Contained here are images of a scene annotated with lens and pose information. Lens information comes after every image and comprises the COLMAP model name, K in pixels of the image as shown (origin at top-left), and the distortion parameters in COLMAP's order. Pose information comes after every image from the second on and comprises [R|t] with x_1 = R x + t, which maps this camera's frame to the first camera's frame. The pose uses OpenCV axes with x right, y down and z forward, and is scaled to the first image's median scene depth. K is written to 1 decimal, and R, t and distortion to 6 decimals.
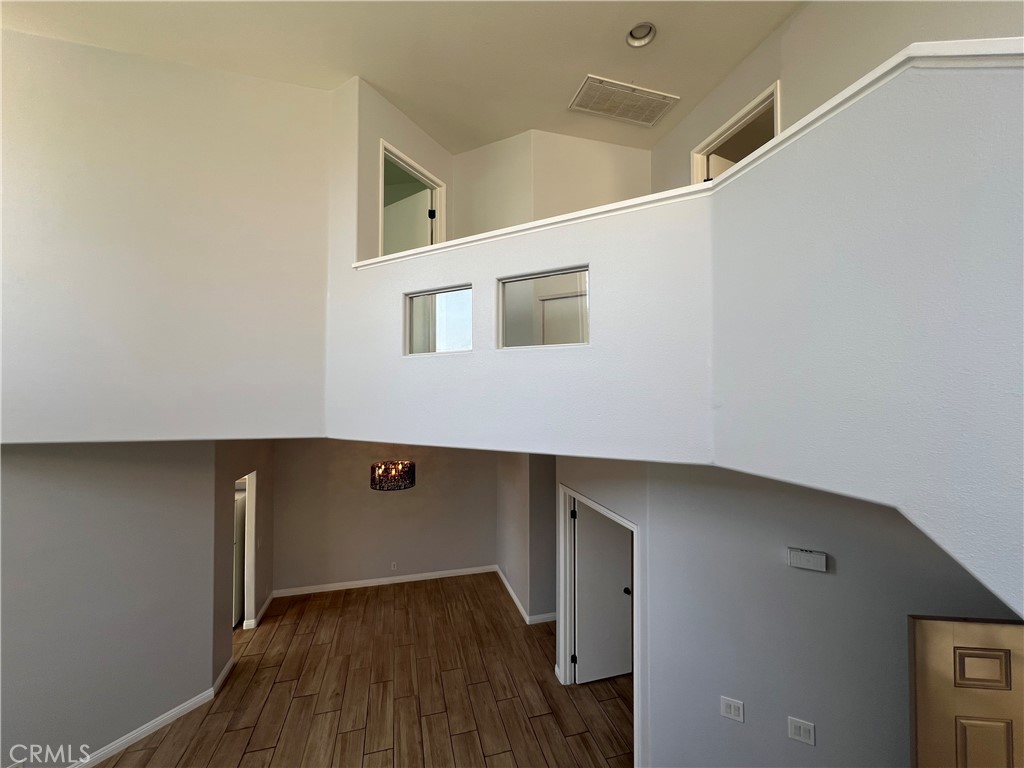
lens RADIAL K [[409.1, 0, 514.5], [0, 409.1, 385.6], [0, 0, 1]] dist [-0.003039, 0.000701]
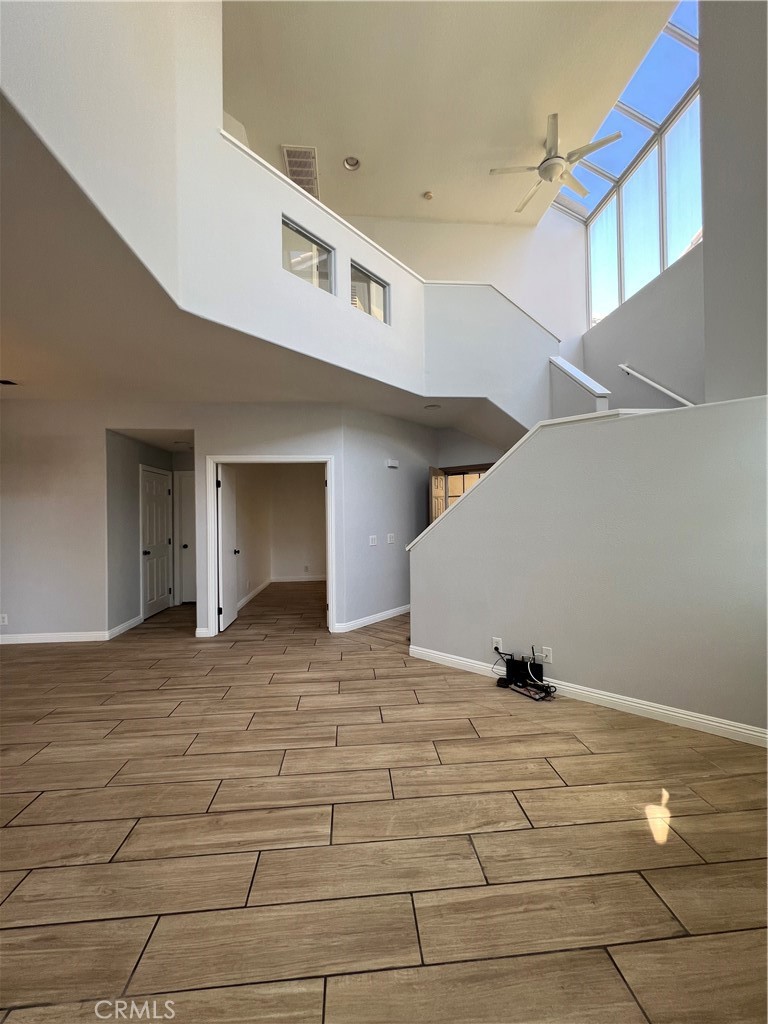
lens RADIAL K [[409.1, 0, 383.5], [0, 409.1, 512.7], [0, 0, 1]] dist [-0.003039, 0.000701]
pose [[0.197339, -0.000454, 0.980335, -0.905332], [-0.003478, 0.999993, 0.001163, 0.410384], [-0.980329, -0.003639, 0.197336, 0.346497]]
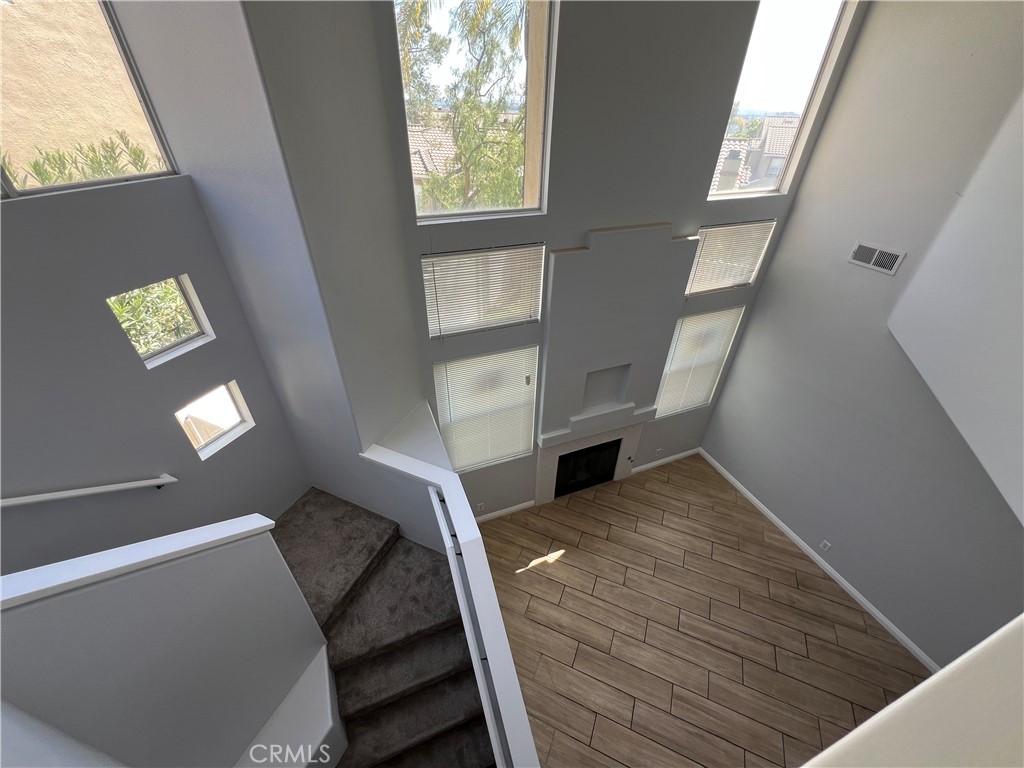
lens RADIAL K [[409.1, 0, 513.0], [0, 409.1, 385.1], [0, 0, 1]] dist [-0.003039, 0.000701]
pose [[-0.636137, 0.435632, -0.636832, 0.165293], [-0.001291, 0.824763, 0.565478, -0.296957], [0.771575, 0.360544, -0.524099, 0.490881]]
